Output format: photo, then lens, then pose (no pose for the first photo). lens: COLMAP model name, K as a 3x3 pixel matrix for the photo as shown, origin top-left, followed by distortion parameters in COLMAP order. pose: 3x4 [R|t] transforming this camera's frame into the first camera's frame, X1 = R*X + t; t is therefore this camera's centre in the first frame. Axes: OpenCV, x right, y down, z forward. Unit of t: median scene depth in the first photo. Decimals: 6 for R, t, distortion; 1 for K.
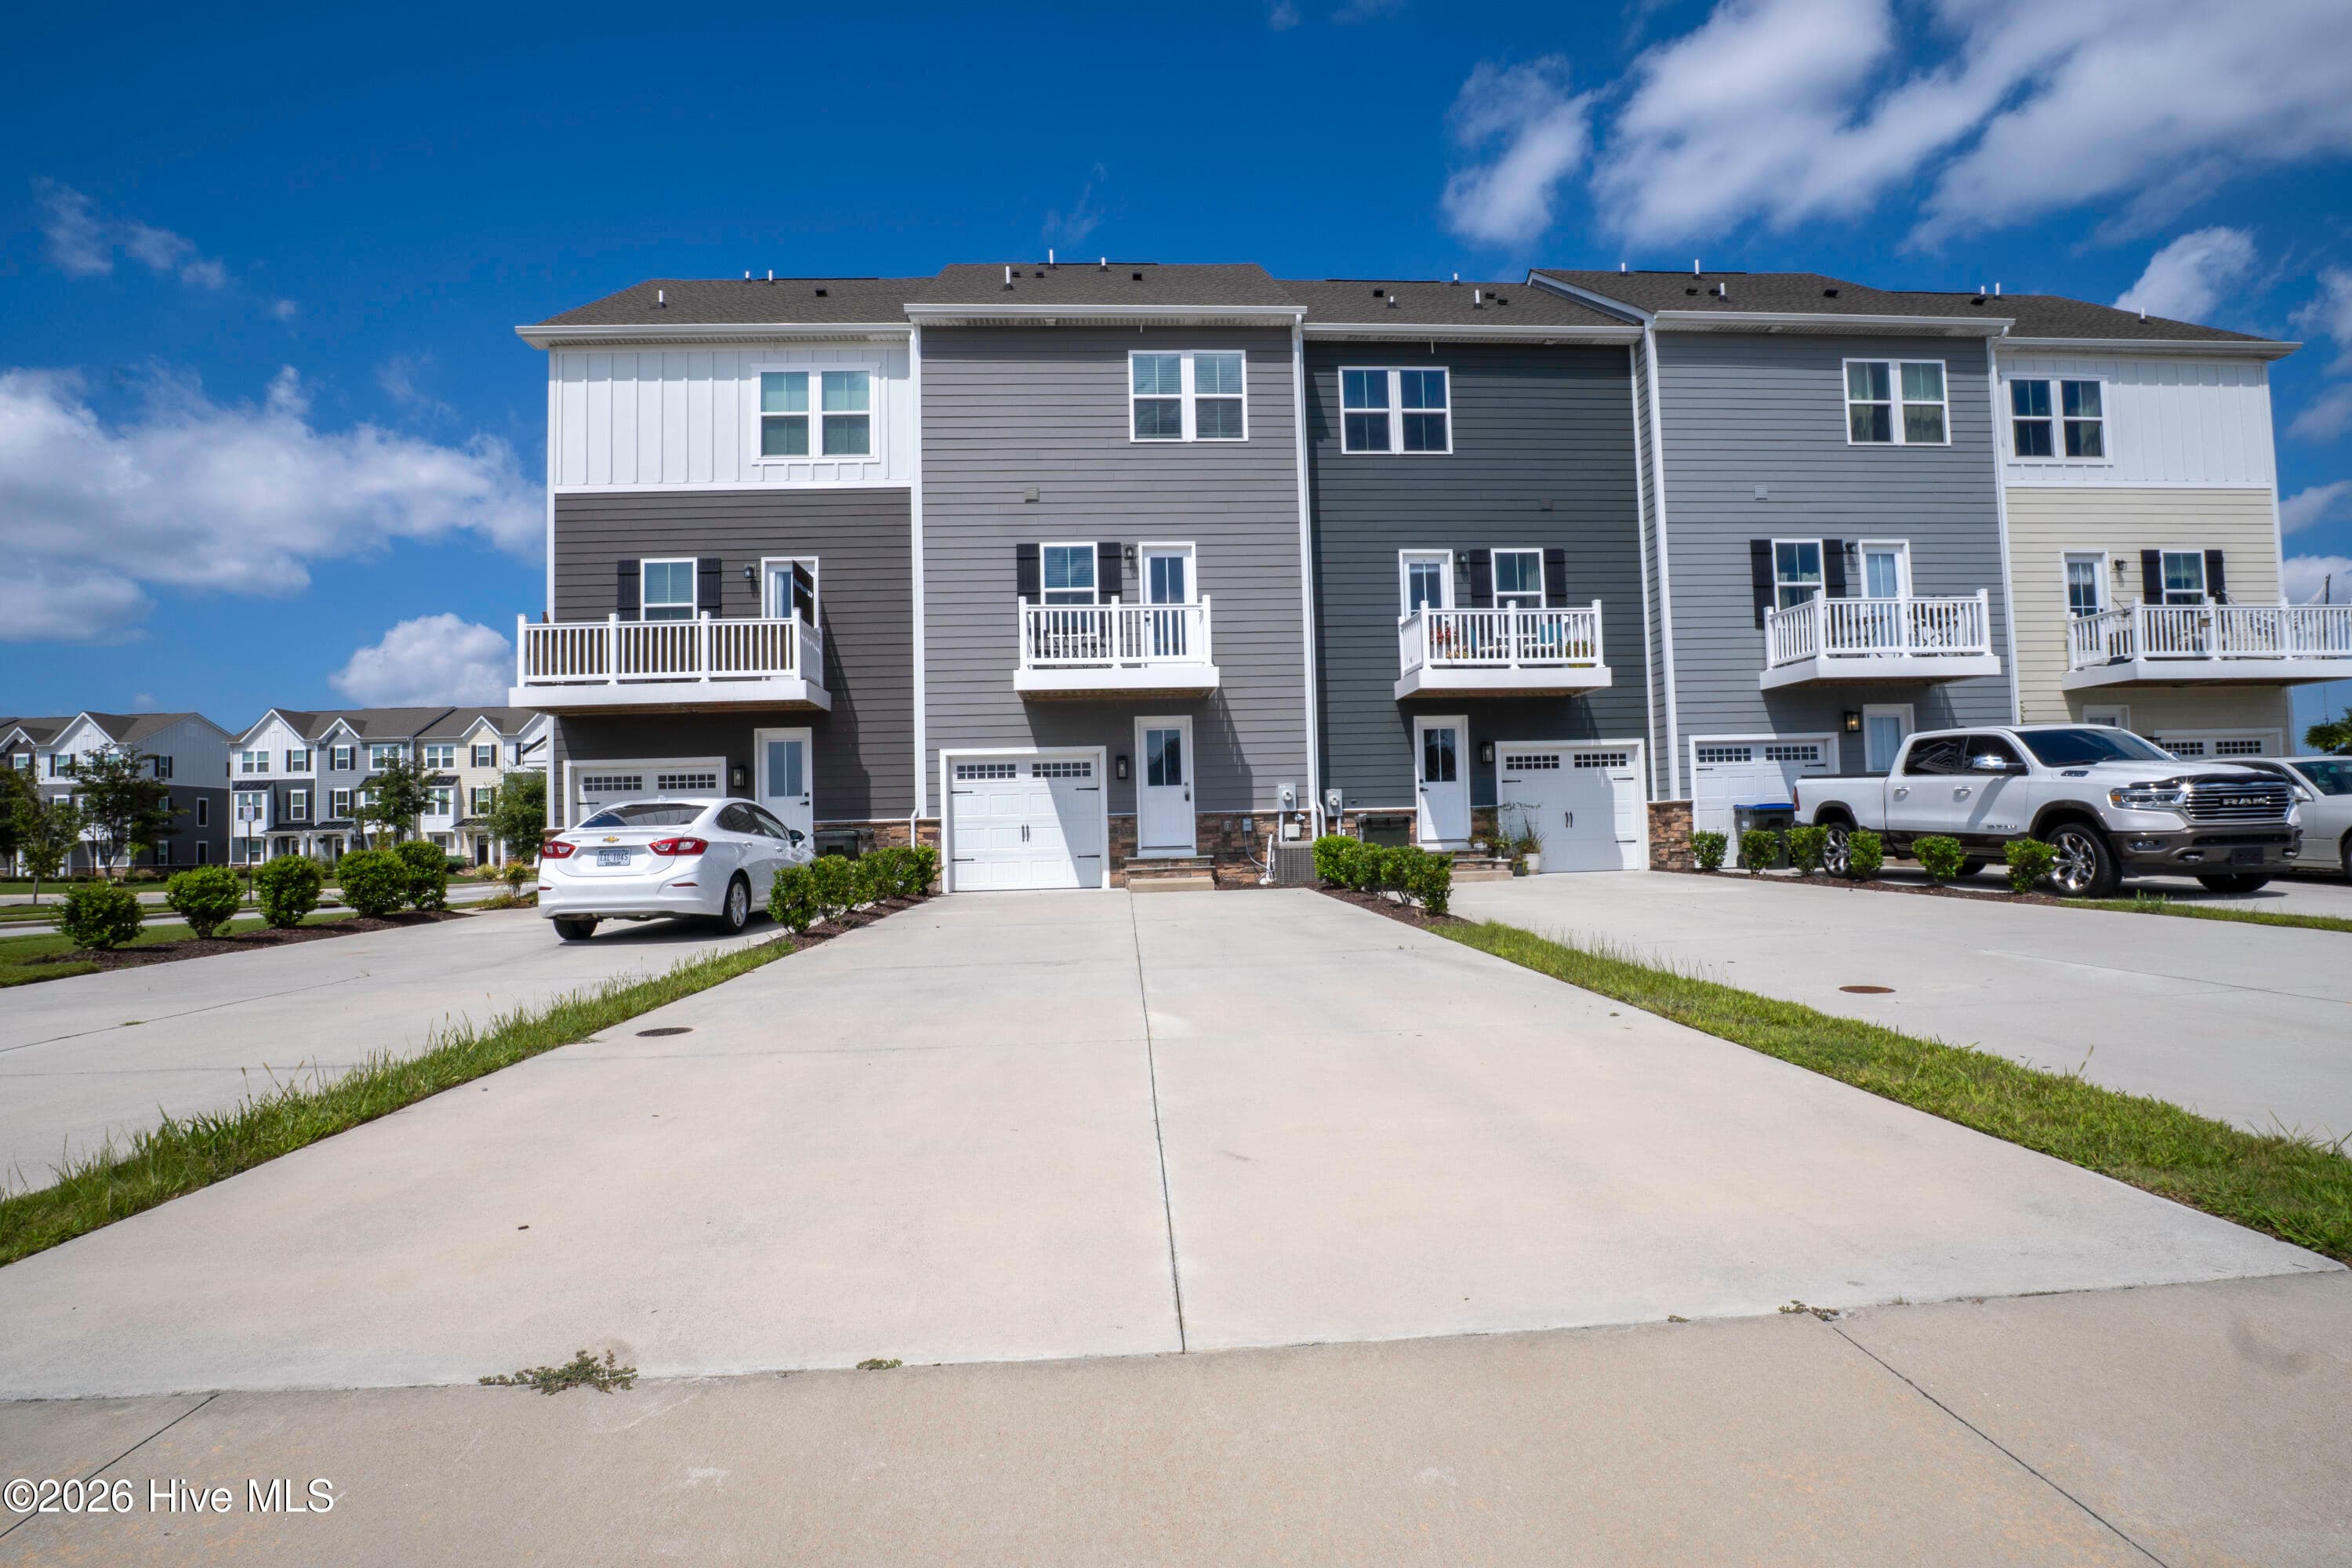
lens RADIAL K [[1137.9, 0, 1178.9], [0, 1137.9, 795.4], [0, 0, 1]] dist [-0.035820, 0.001875]
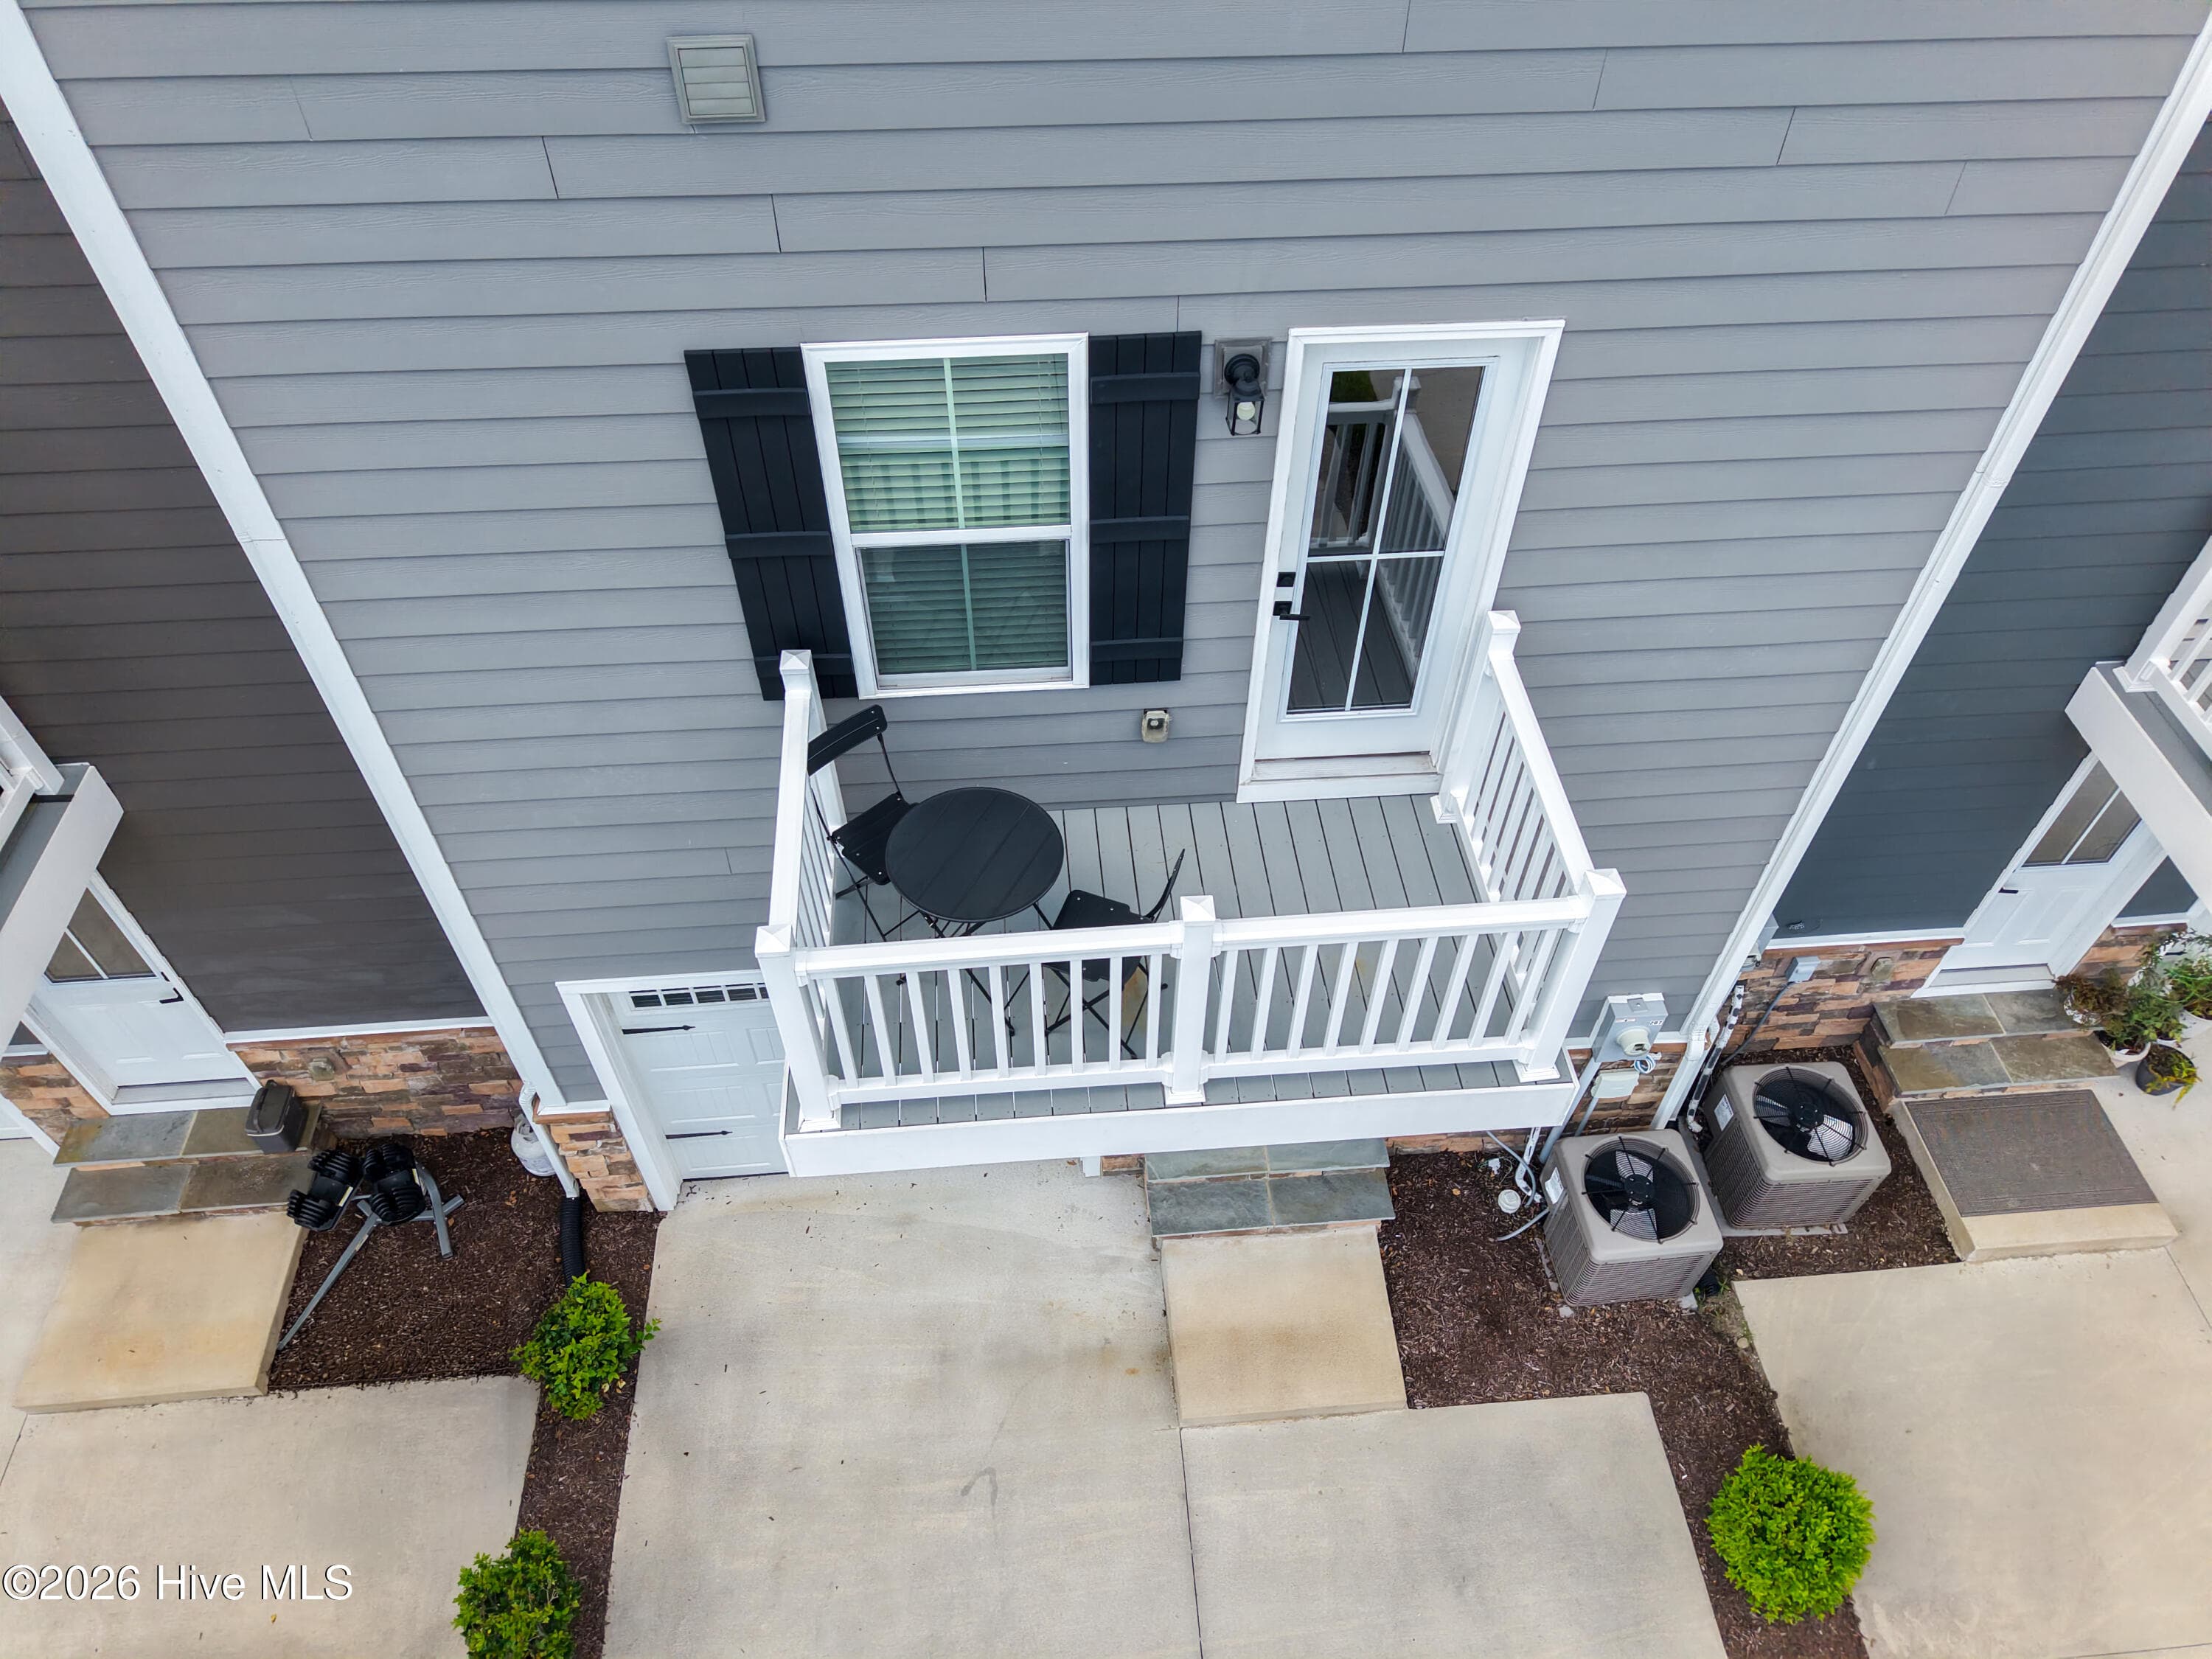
lens RADIAL K [[1455.2, 0, 1106.0], [0, 1455.2, 829.5], [0, 0, 1]] dist [0.001523, 0.003164]
pose [[0.999238, 0.008395, 0.038124, -0.077133], [-0.034613, 0.642147, 0.765800, -0.361379], [-0.018053, -0.766536, 0.641948, 0.761196]]
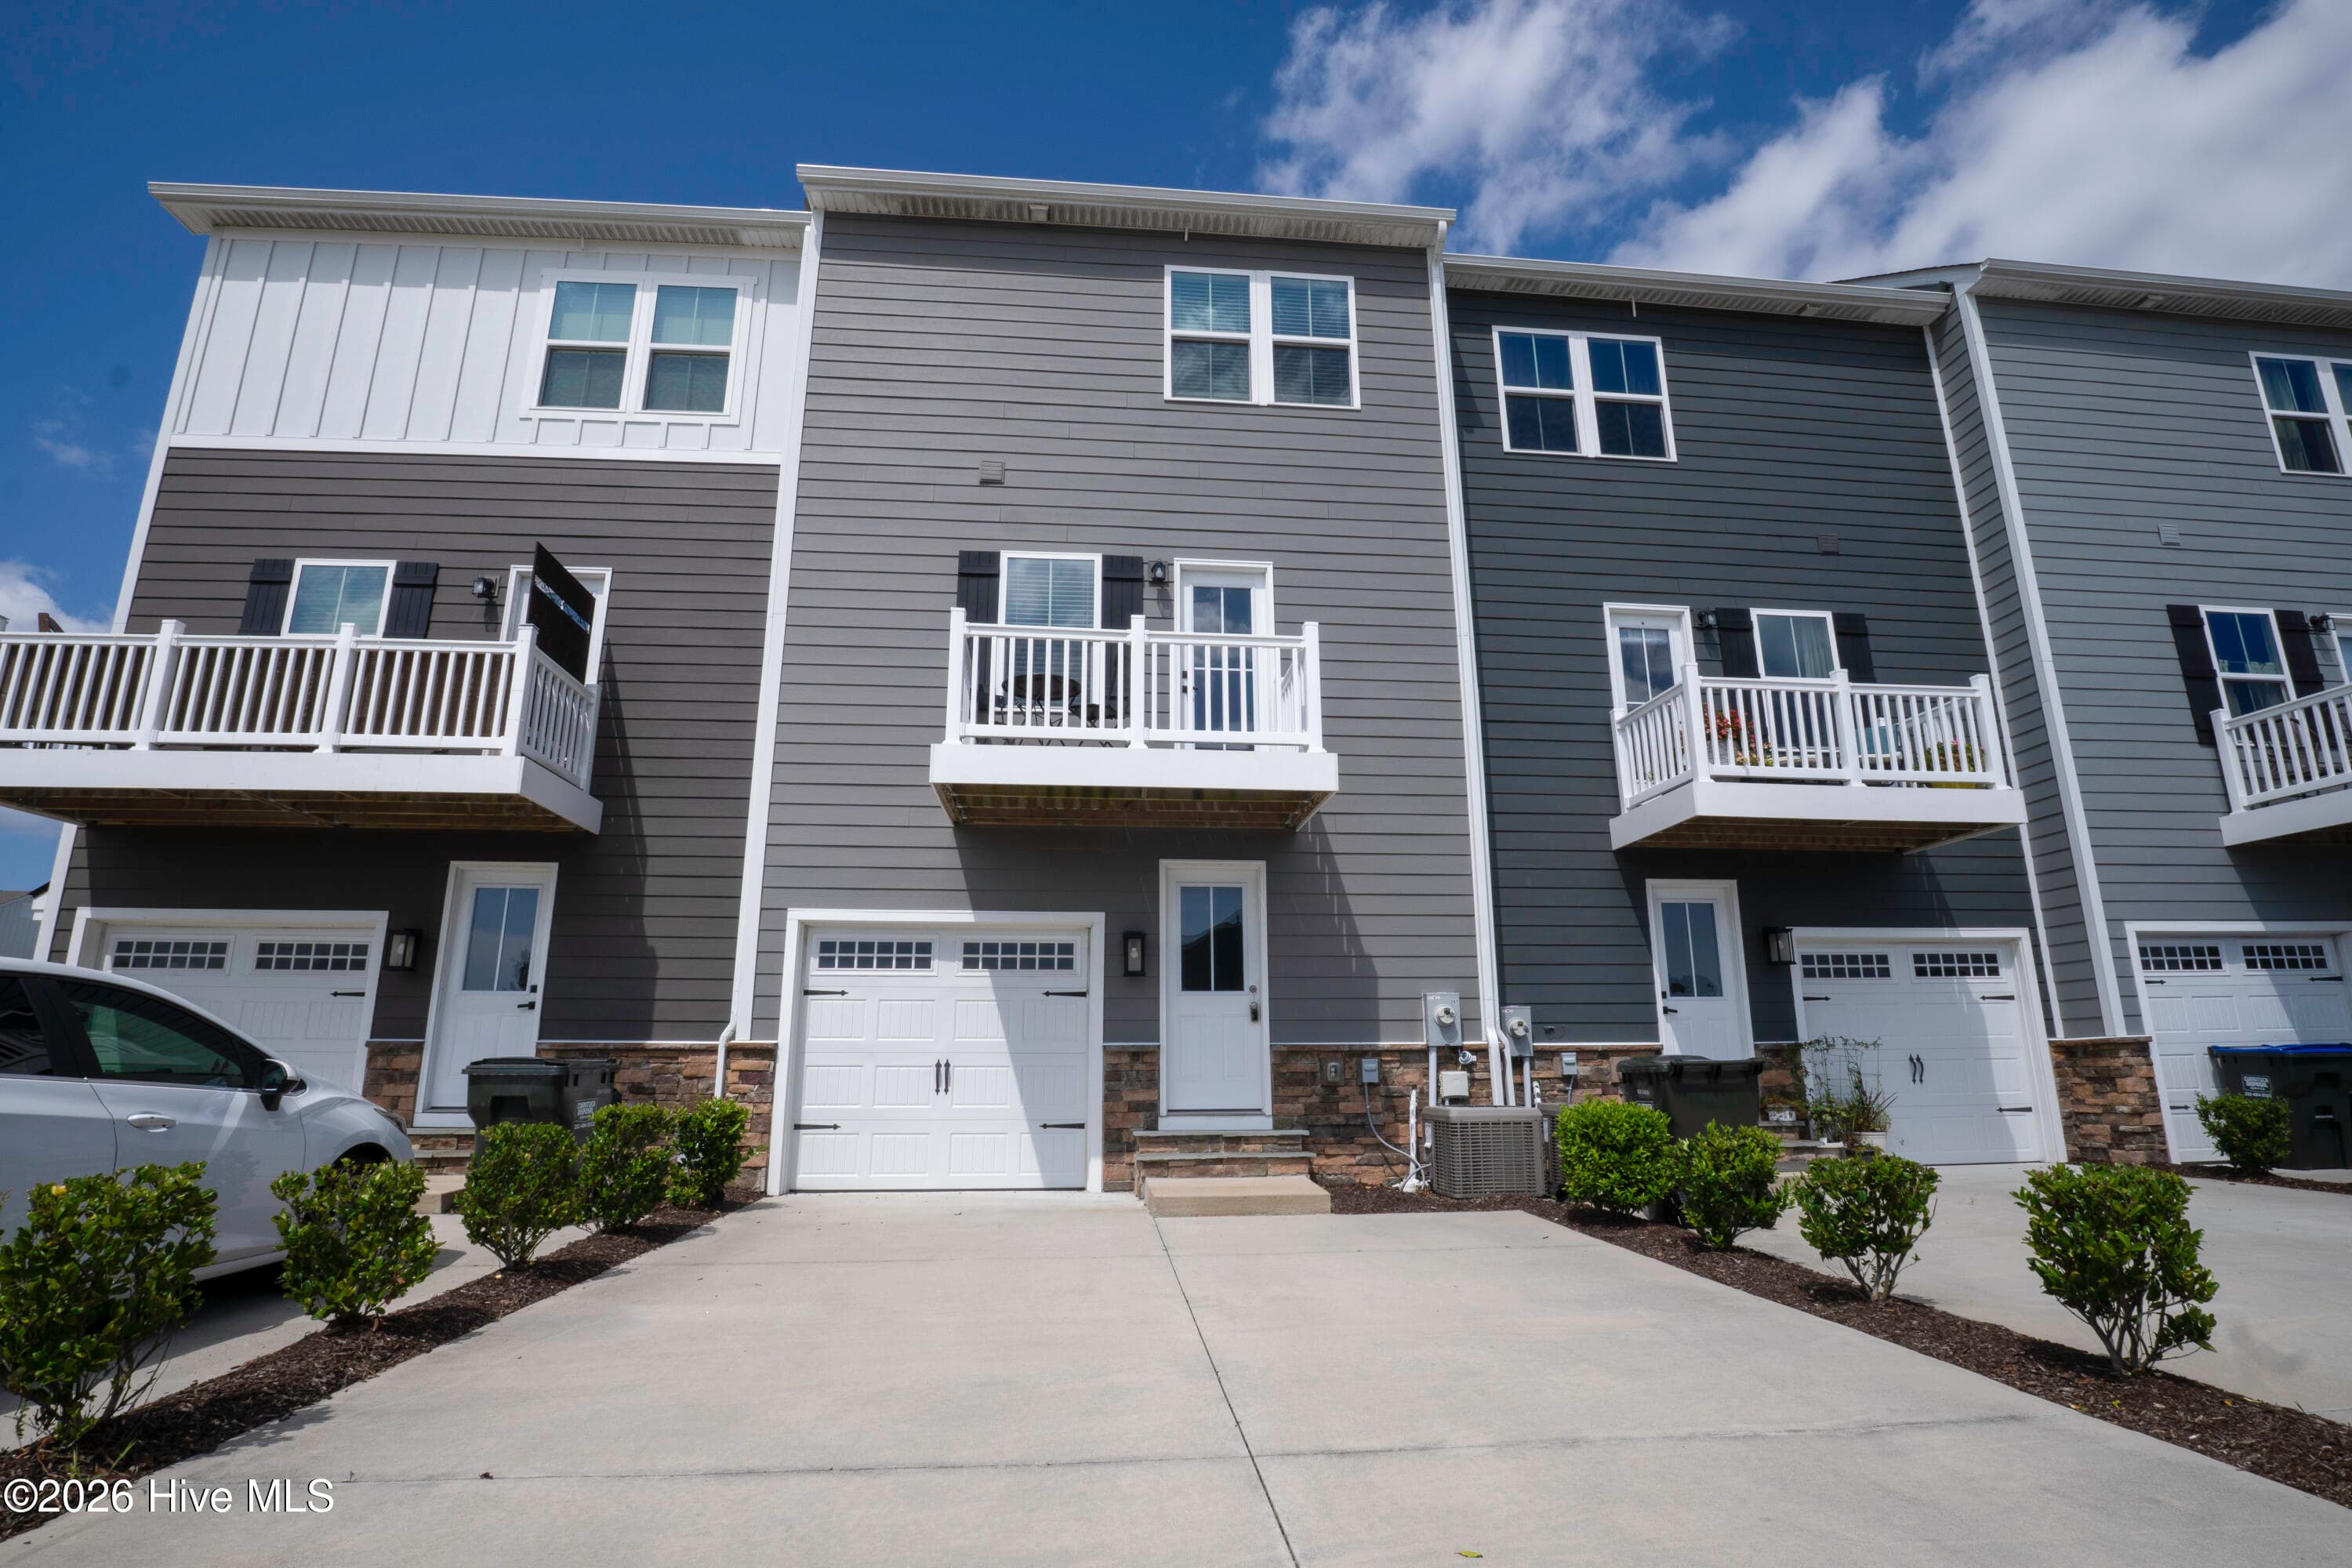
lens RADIAL K [[1137.9, 0, 1178.9], [0, 1137.9, 795.4], [0, 0, 1]] dist [-0.035820, 0.001875]
pose [[0.999228, 0.029949, 0.025430, -0.043878], [-0.024298, 0.979691, -0.199038, 0.007887], [-0.030874, 0.198266, 0.979662, 0.460974]]
